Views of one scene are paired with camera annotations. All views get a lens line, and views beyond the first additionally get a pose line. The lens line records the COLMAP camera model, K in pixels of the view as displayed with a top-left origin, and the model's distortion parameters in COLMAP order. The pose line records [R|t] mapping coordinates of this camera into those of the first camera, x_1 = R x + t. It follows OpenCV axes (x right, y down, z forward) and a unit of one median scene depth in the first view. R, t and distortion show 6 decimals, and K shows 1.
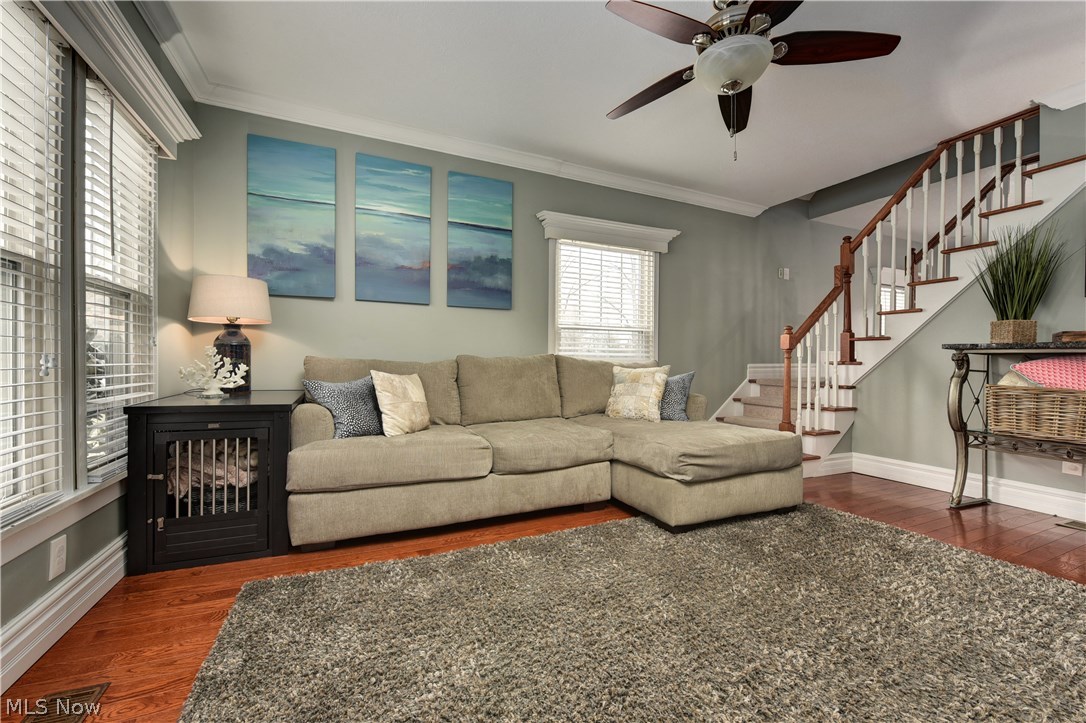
lens RADIAL K [[431.4, 0, 540.0], [0, 431.4, 364.8], [0, 0, 1]] dist [-0.008338, -0.000802]
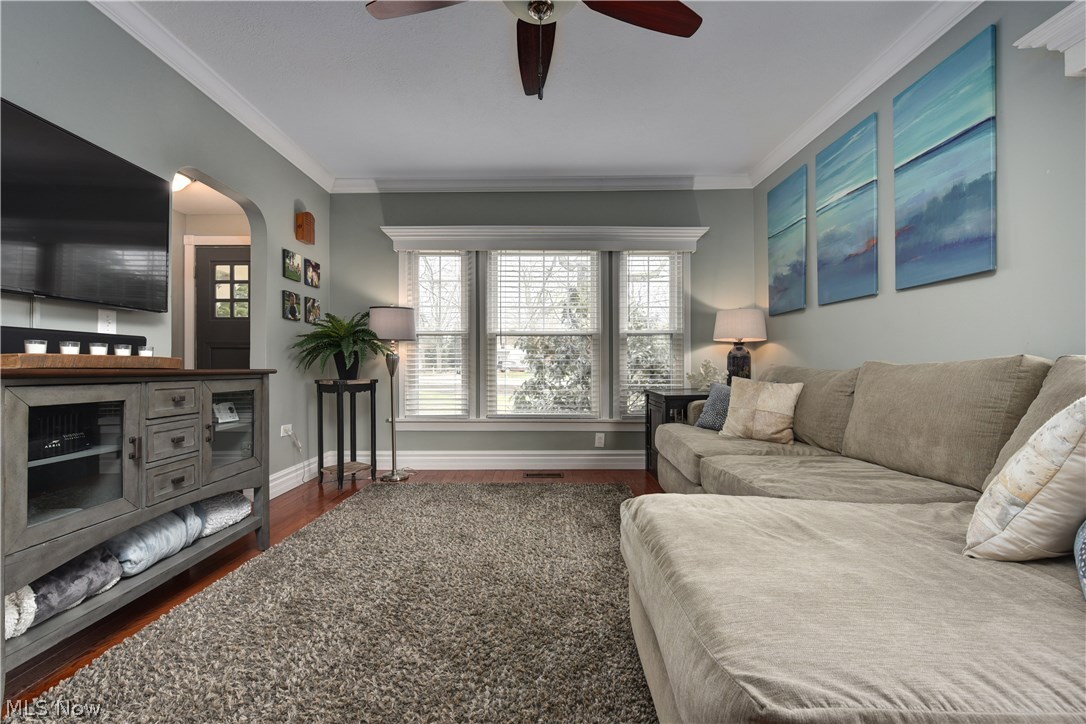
lens RADIAL K [[431.4, 0, 540.0], [0, 431.4, 365.3], [0, 0, 1]] dist [-0.008338, -0.000802]
pose [[-0.403475, -0.005864, -0.914972, 0.697798], [-0.013797, 0.999905, -0.000324, -0.007209], [0.914886, 0.012493, -0.403518, 0.805384]]
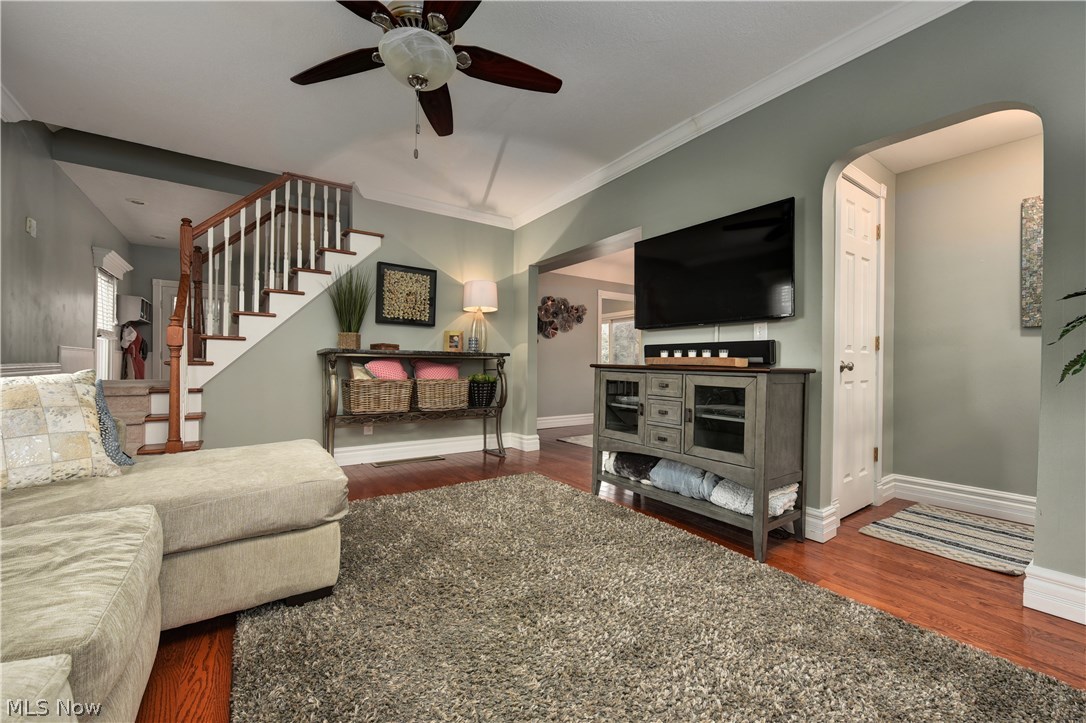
lens RADIAL K [[431.4, 0, 540.0], [0, 431.4, 364.8], [0, 0, 1]] dist [-0.008338, -0.000802]
pose [[-0.196889, -0.004780, 0.980414, -0.344252], [0.004985, 0.999970, 0.005876, -0.003611], [-0.980413, 0.006044, -0.196859, 0.571561]]
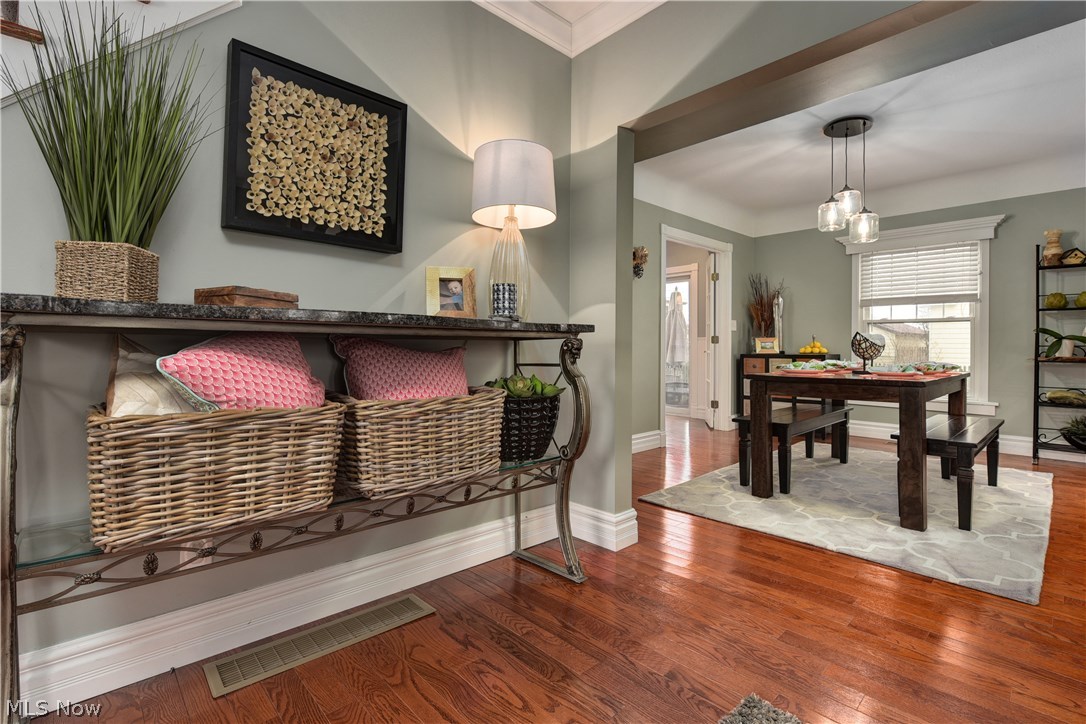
lens RADIAL K [[497.8, 0, 564.3], [0, 497.8, 349.2], [0, 0, 1]] dist [-0.014121, 0.000033]
pose [[-0.346984, -0.009425, 0.937824, 0.458148], [0.004631, 0.999920, 0.011762, -0.009856], [-0.937859, 0.008424, -0.346913, 0.654931]]
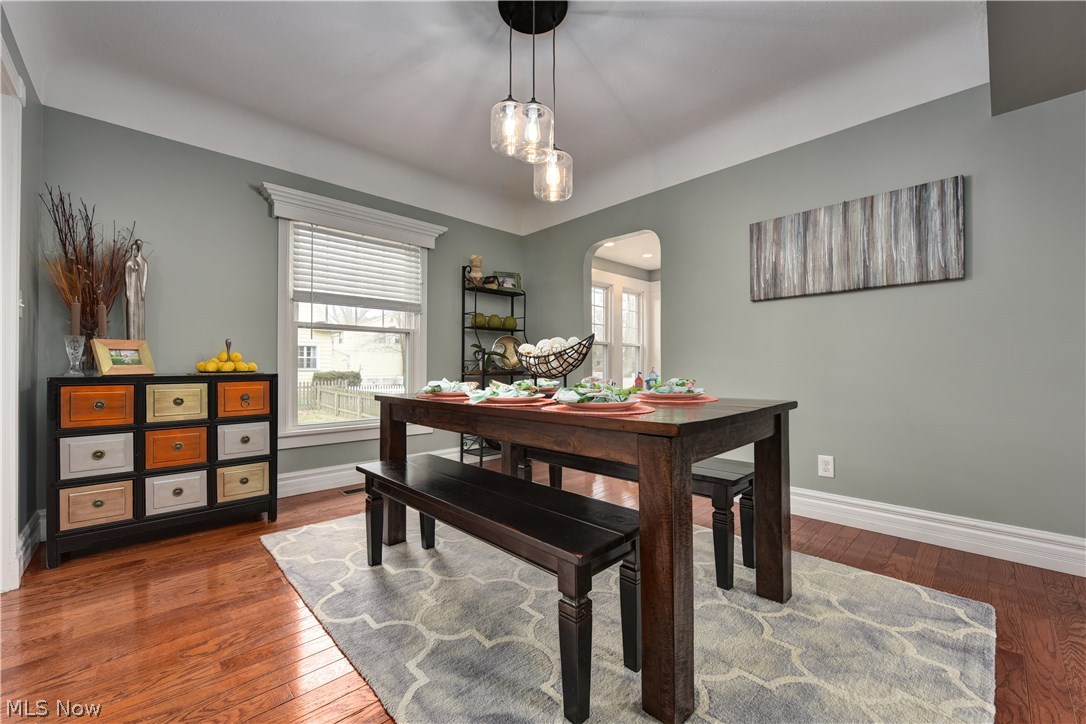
lens RADIAL K [[429.5, 0, 538.8], [0, 429.5, 368.8], [0, 0, 1]] dist [-0.009001, -0.000354]
pose [[-0.940924, -0.001006, -0.338616, 1.500402], [-0.006243, 0.999877, 0.014378, 0.008009], [0.338560, 0.015642, -0.940815, 0.223607]]
